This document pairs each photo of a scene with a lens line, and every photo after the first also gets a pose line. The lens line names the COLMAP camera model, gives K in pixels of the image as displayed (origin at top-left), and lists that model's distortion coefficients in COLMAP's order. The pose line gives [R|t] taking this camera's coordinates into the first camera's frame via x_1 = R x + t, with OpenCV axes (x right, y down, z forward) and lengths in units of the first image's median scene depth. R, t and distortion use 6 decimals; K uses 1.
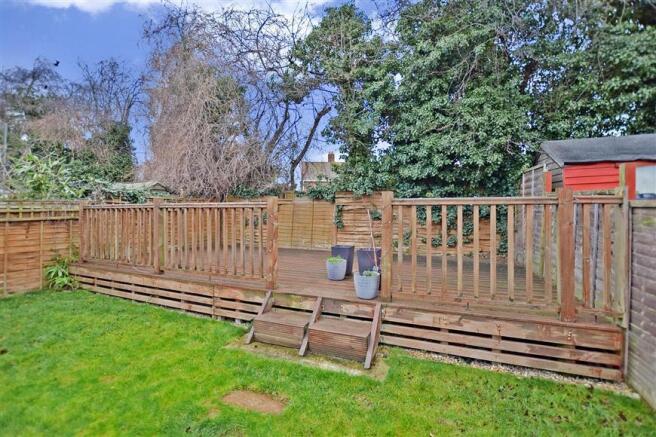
lens RADIAL K [[281.6, 0, 328.0], [0, 281.6, 218.5], [0, 0, 1]] dist [-0.019855, 0.000012]
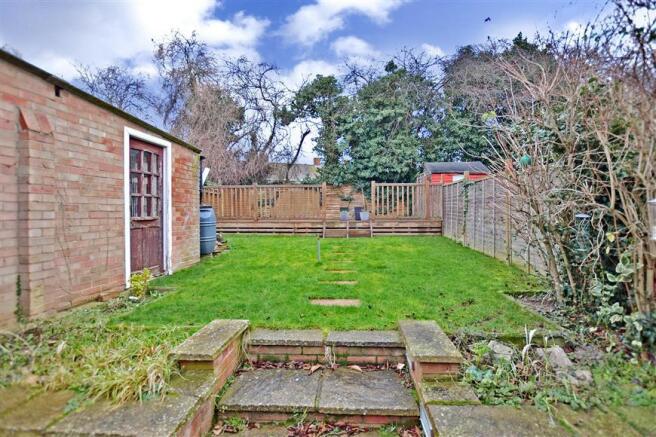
lens RADIAL K [[281.6, 0, 328.0], [0, 281.6, 218.5], [0, 0, 1]] dist [-0.019855, 0.000012]
pose [[0.957160, -0.005829, 0.289502, -0.522015], [0.005352, 0.999983, 0.002440, 0.133919], [-0.289511, -0.000786, 0.957174, -0.776508]]
